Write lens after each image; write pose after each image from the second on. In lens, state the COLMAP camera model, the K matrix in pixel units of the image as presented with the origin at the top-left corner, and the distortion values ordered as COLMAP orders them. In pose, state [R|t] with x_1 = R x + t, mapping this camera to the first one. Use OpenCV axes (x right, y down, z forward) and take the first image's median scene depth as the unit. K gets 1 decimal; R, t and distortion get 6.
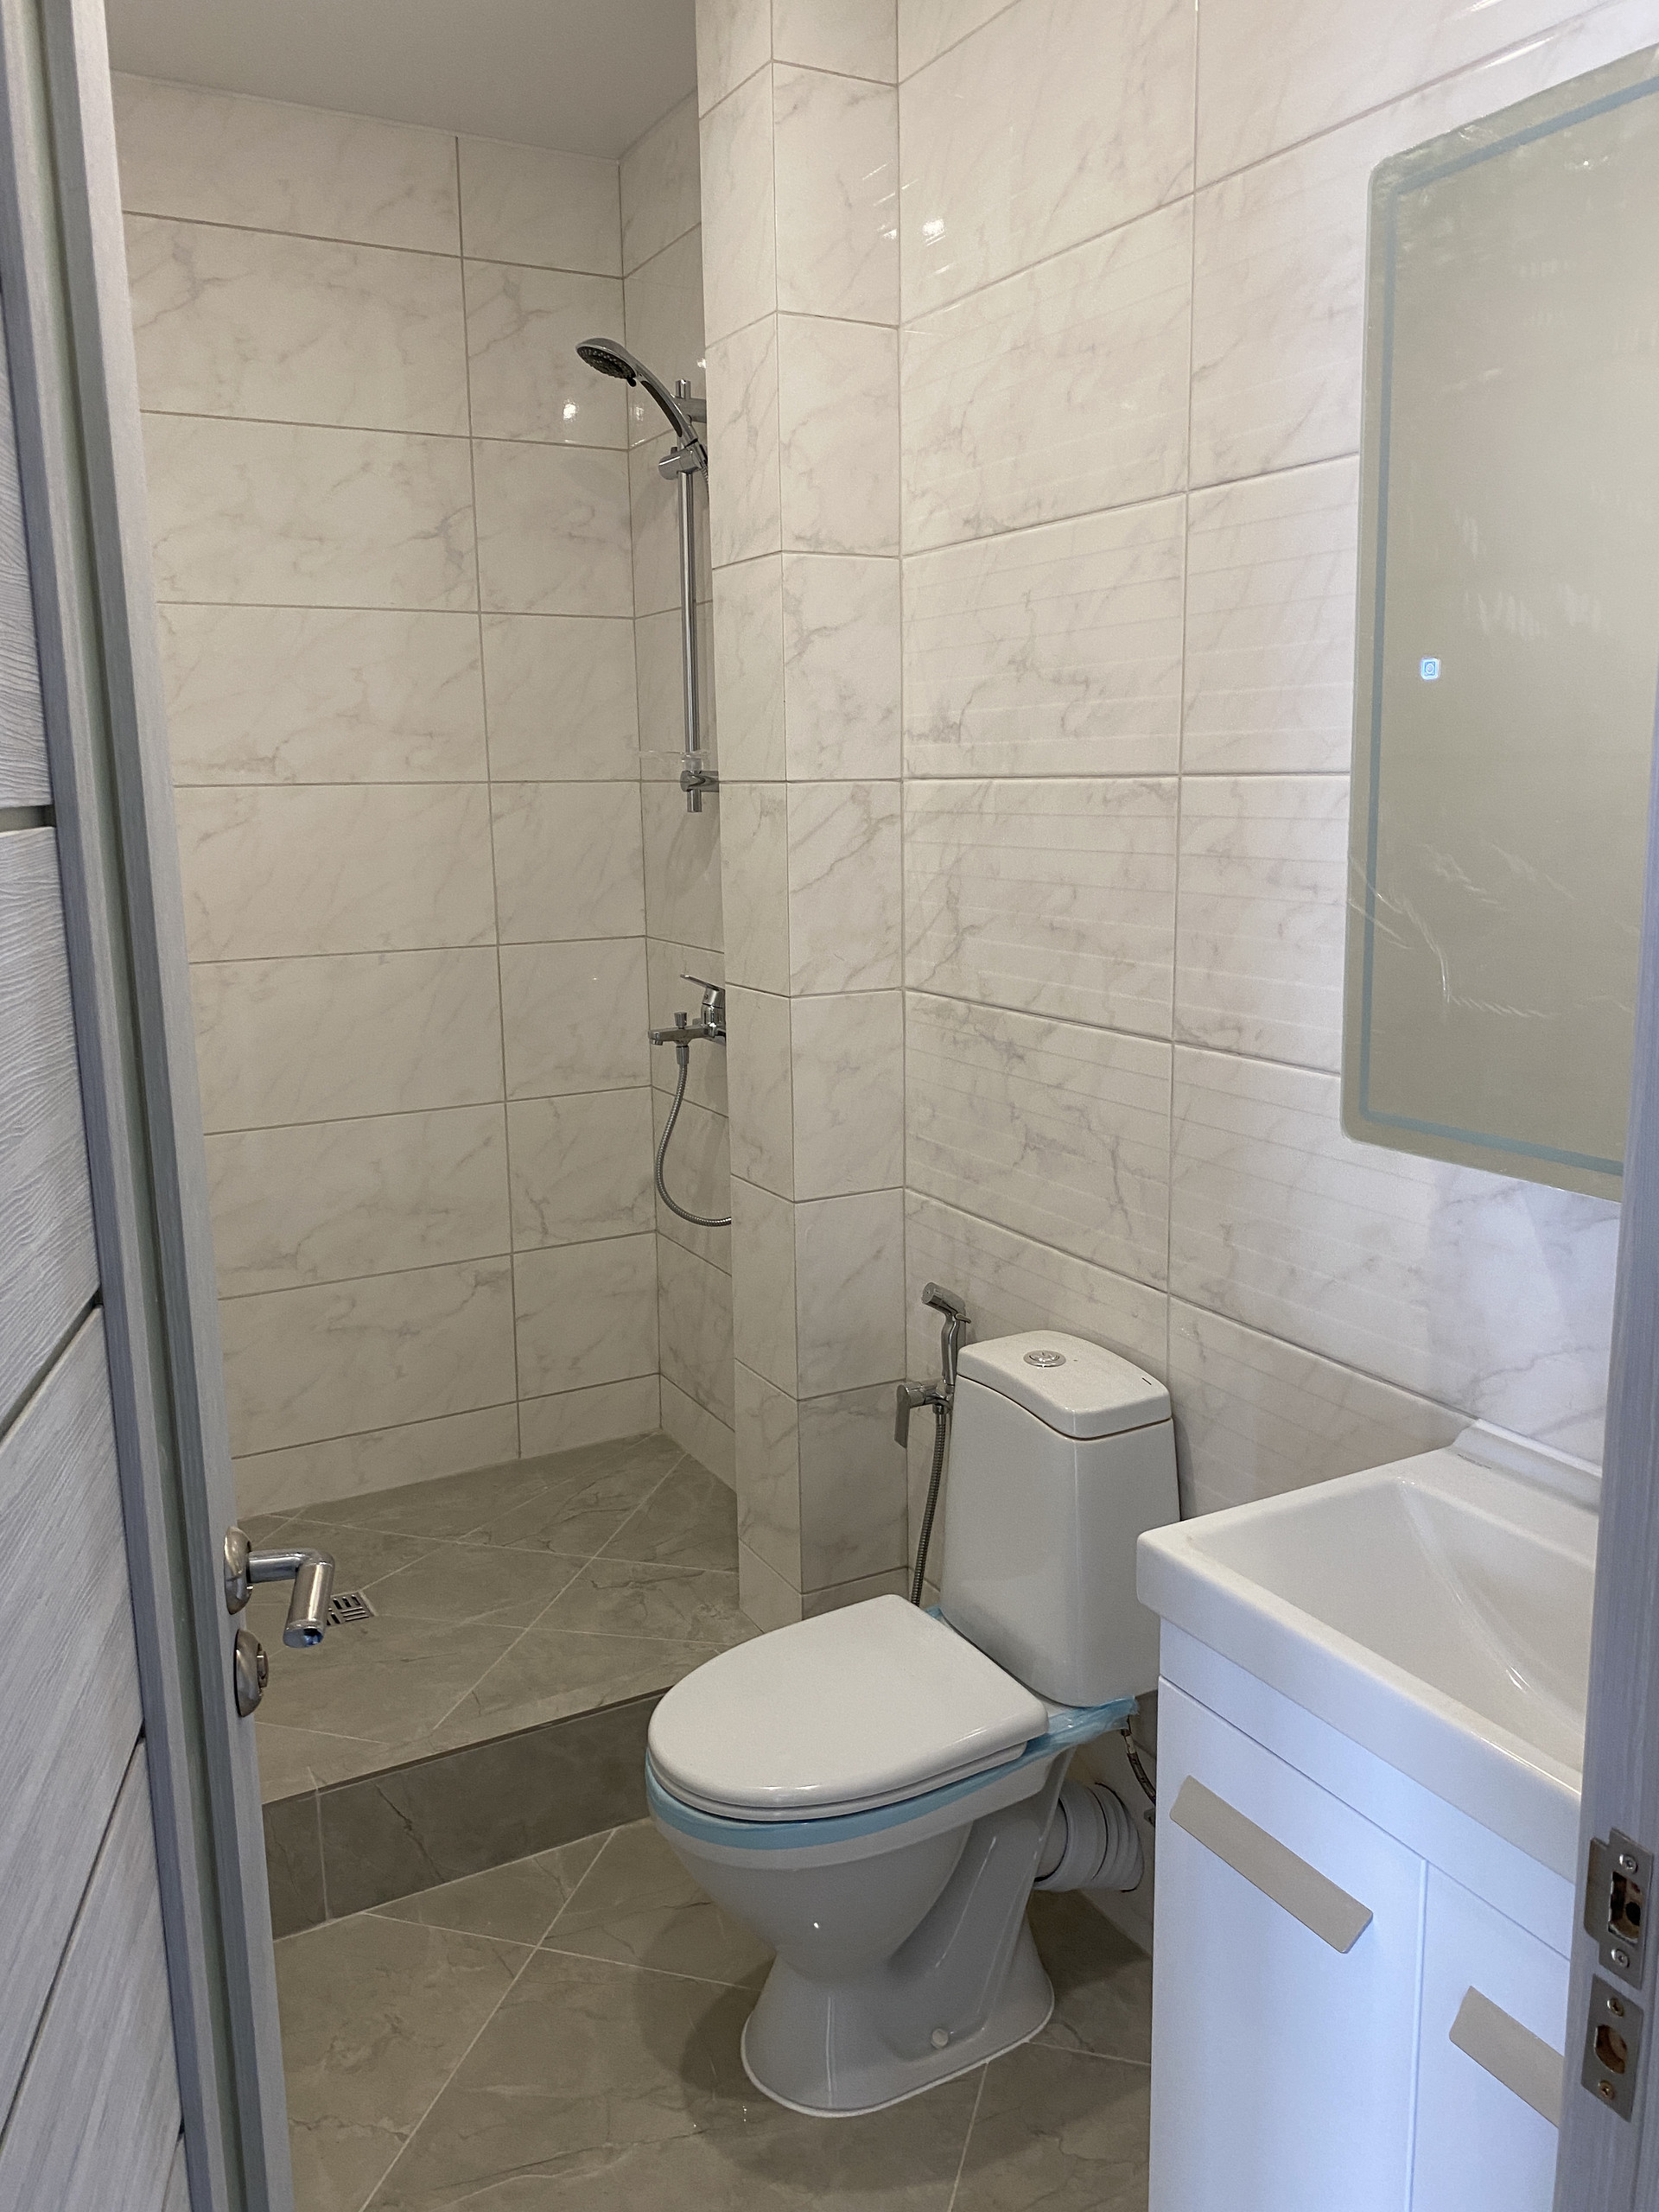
lens RADIAL K [[1715.7, 0, 832.3], [0, 1715.7, 1074.4], [0, 0, 1]] dist [0.003582, -0.007141]
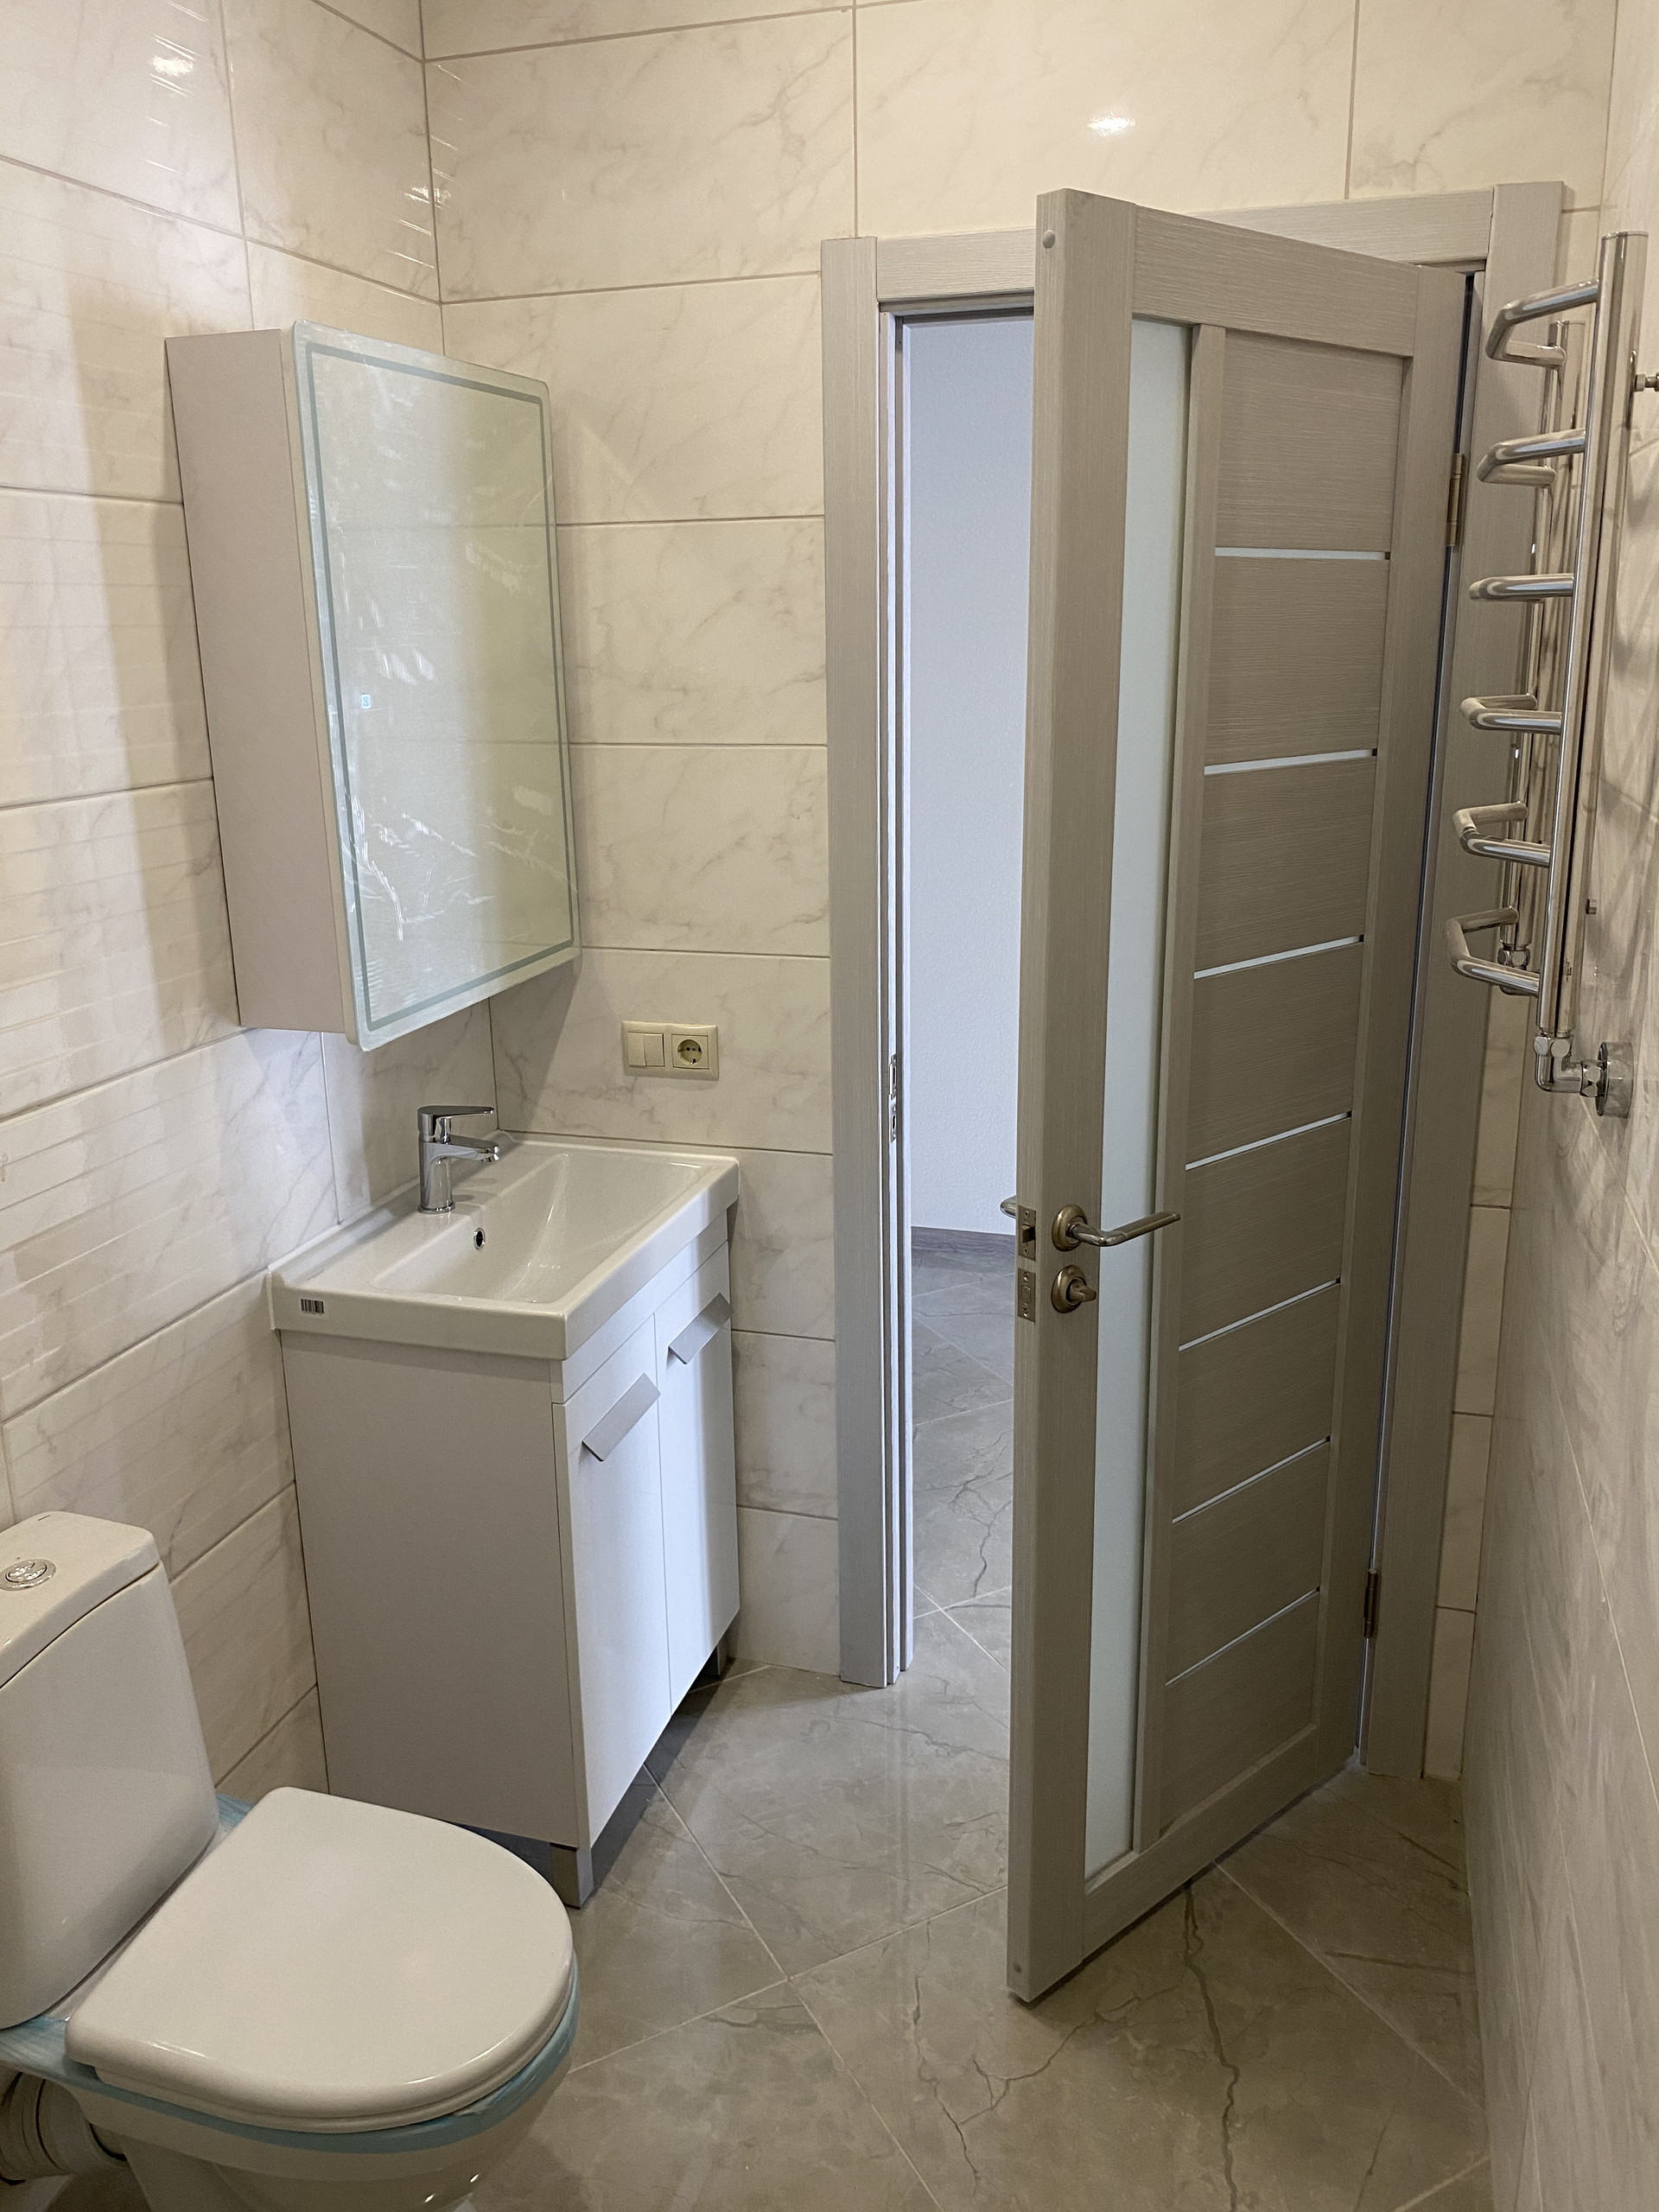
lens RADIAL K [[1667.4, 0, 829.5], [0, 1667.4, 1106.0], [0, 0, 1]] dist [-0.006612, 0.006029]
pose [[-0.707872, -0.174695, 0.684396, -0.609209], [0.142057, 0.913924, 0.380213, -0.262010], [-0.691908, 0.366366, -0.622125, 1.129894]]
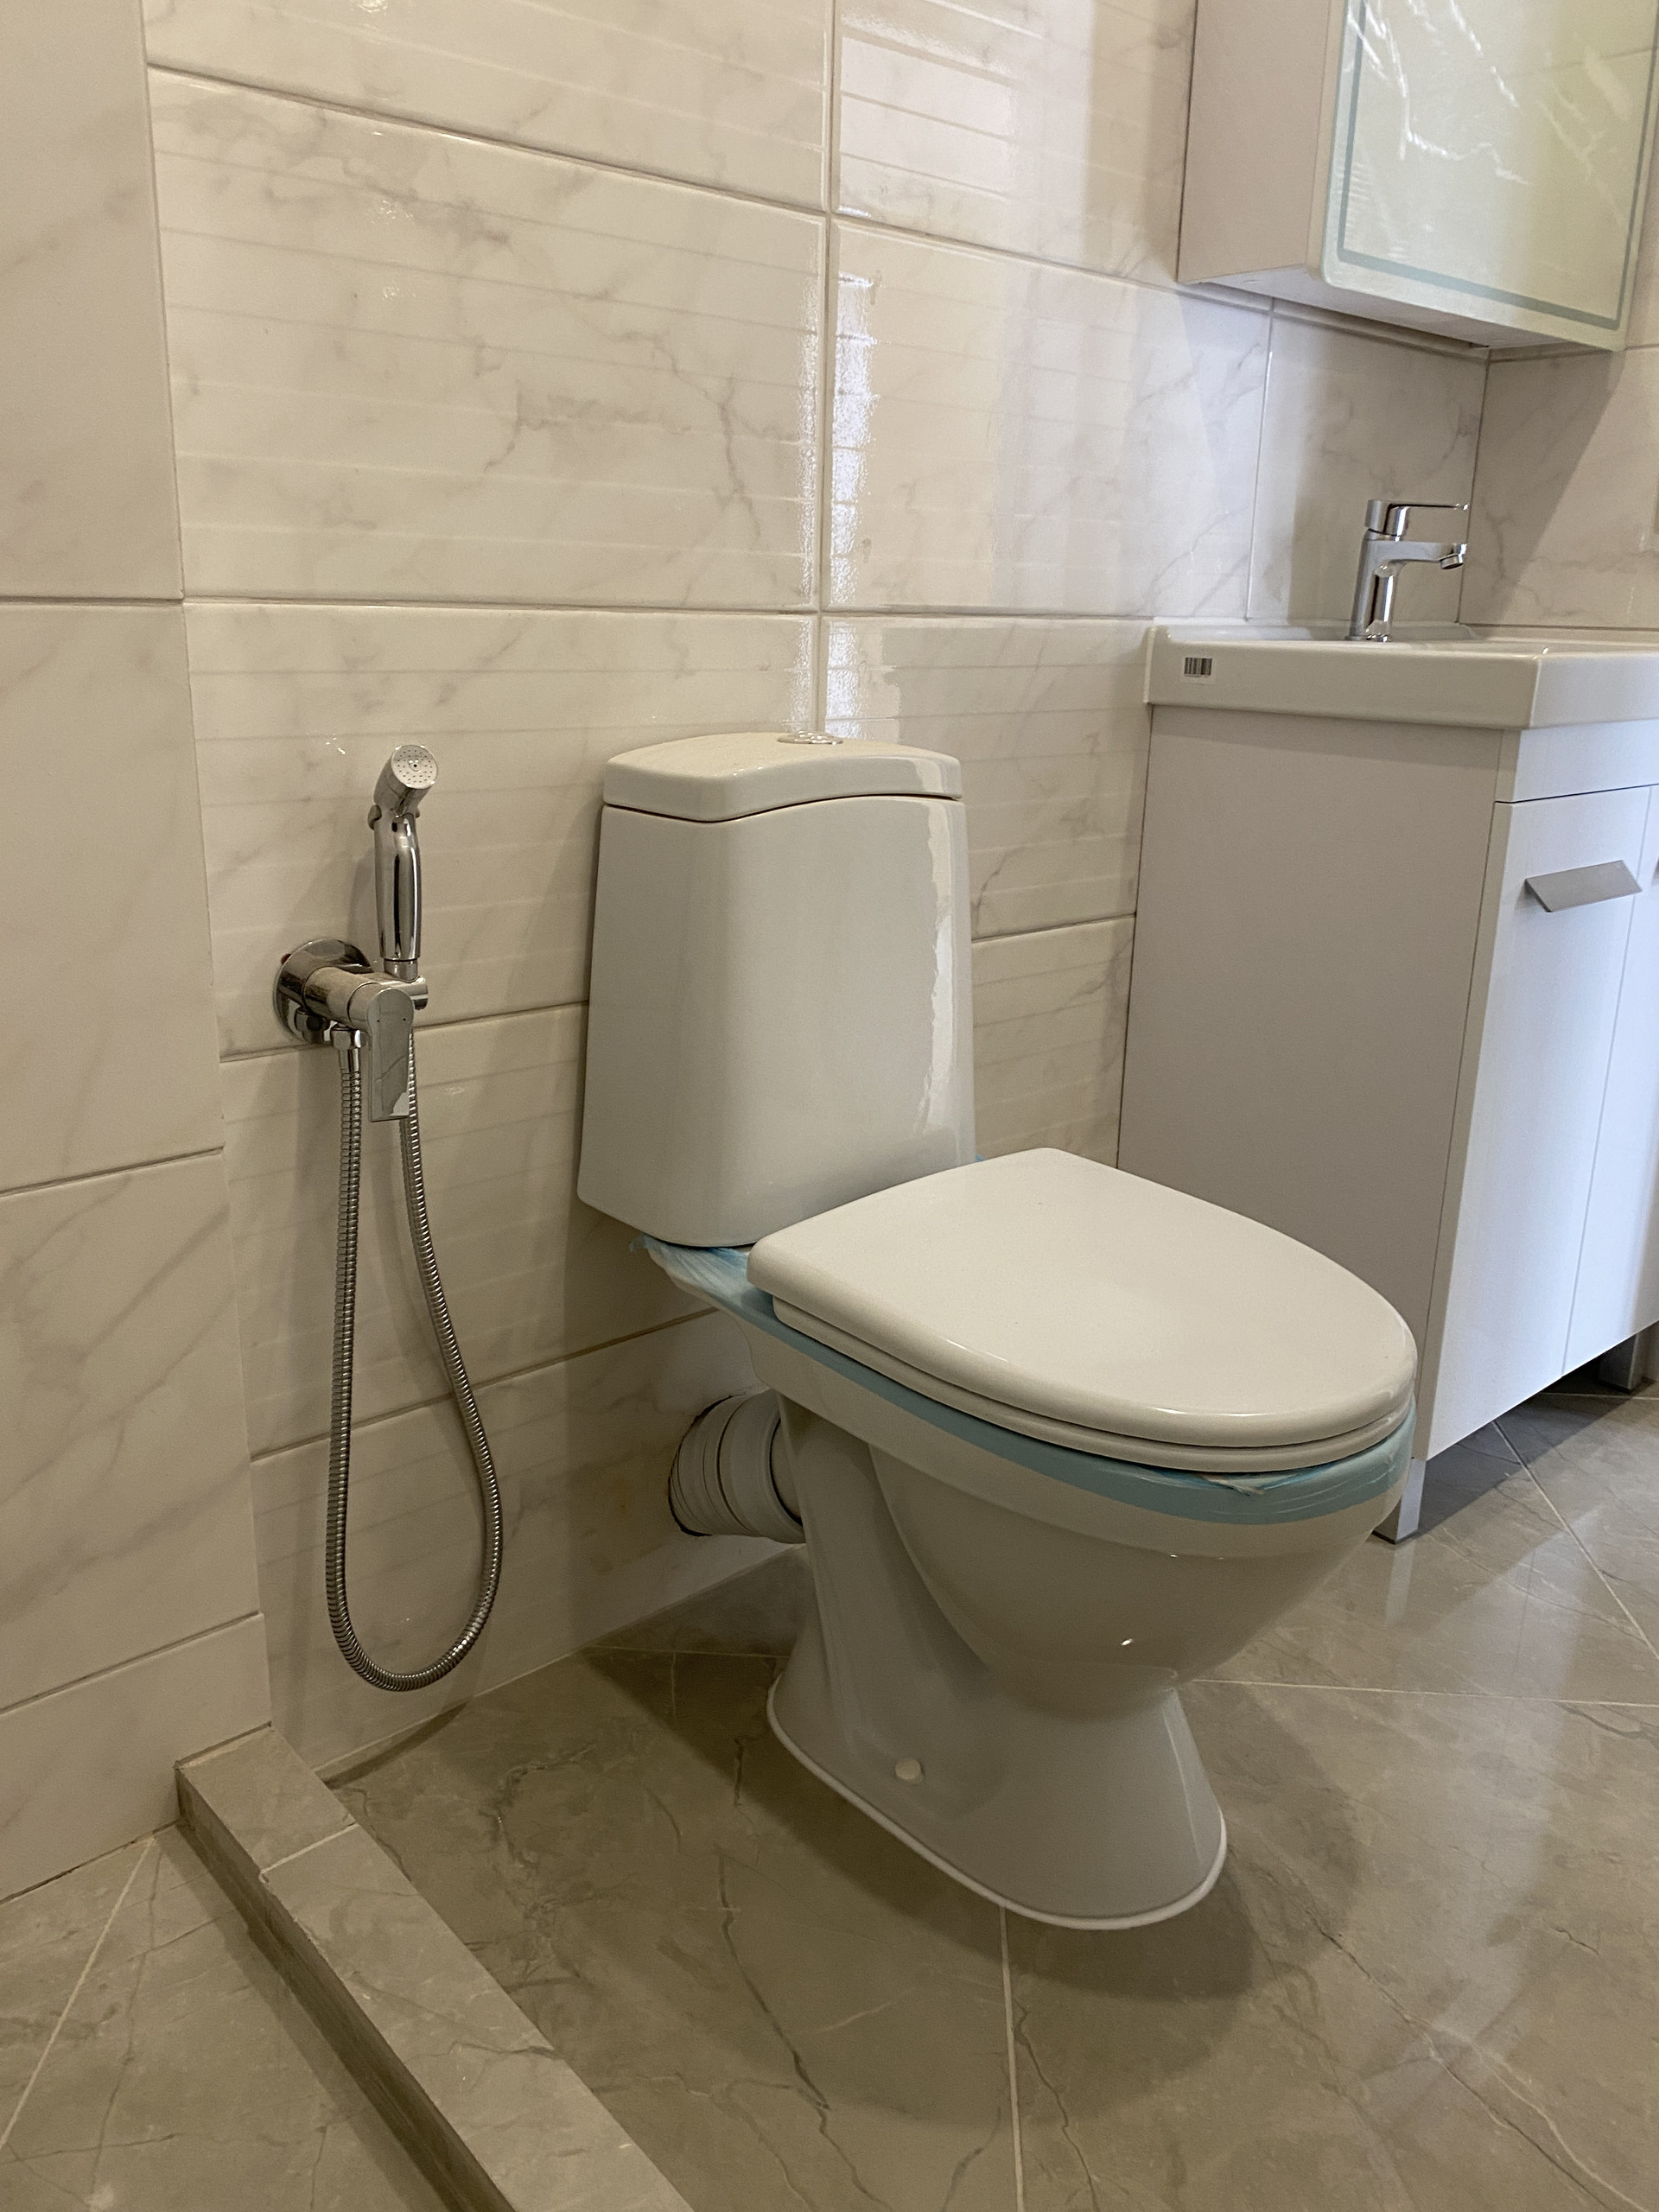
lens RADIAL K [[1715.7, 0, 832.3], [0, 1715.7, 1074.4], [0, 0, 1]] dist [0.003582, -0.007141]
pose [[-0.246854, -0.256821, 0.934401, -0.494825], [0.147647, 0.943017, 0.298194, 0.094294], [-0.957739, 0.211572, -0.194869, 1.132071]]
